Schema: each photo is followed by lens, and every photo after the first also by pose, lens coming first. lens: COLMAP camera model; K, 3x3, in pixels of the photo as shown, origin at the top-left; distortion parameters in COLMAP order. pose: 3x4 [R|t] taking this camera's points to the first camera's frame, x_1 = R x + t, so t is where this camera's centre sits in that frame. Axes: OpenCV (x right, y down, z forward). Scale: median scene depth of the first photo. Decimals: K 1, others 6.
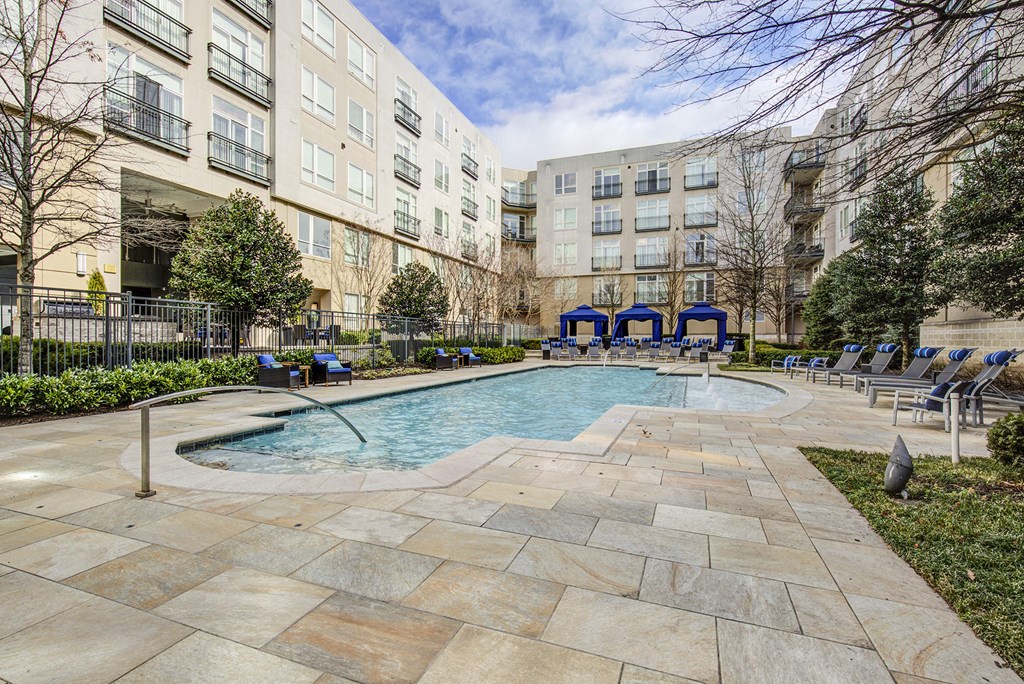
lens RADIAL K [[465.2, 0, 512.0], [0, 465.2, 342.0], [0, 0, 1]] dist [-0.017829, 0.000030]
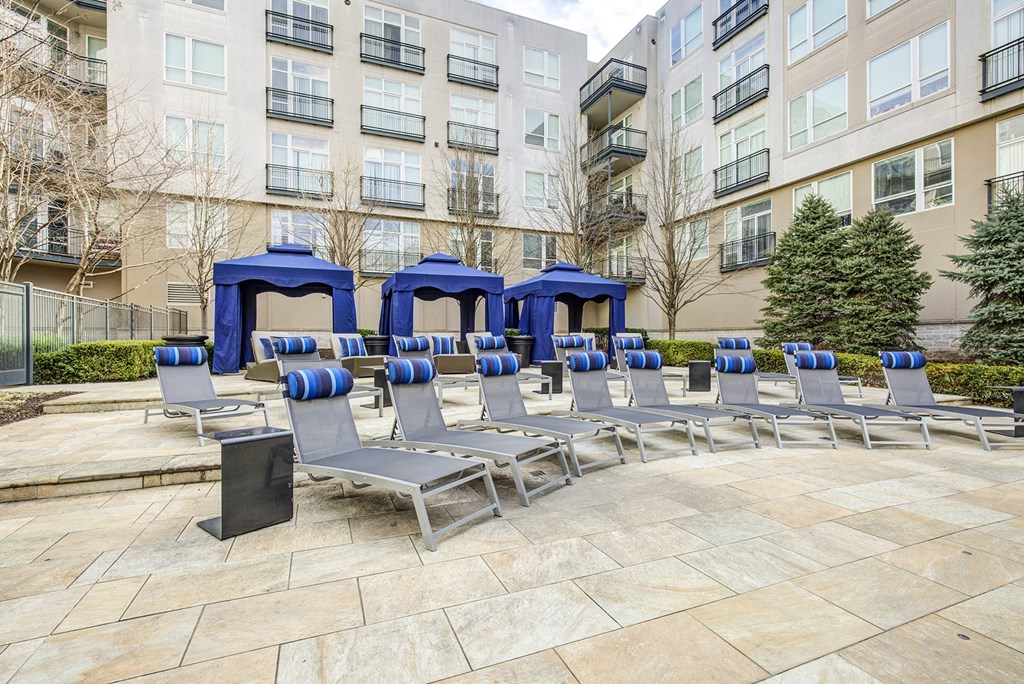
lens RADIAL K [[465.2, 0, 512.0], [0, 465.2, 342.0], [0, 0, 1]] dist [-0.017829, 0.000030]
pose [[0.718843, -0.012869, 0.695053, 0.029404], [0.017229, 0.999851, 0.000693, -0.003487], [-0.694959, 0.011477, 0.718958, 0.528474]]
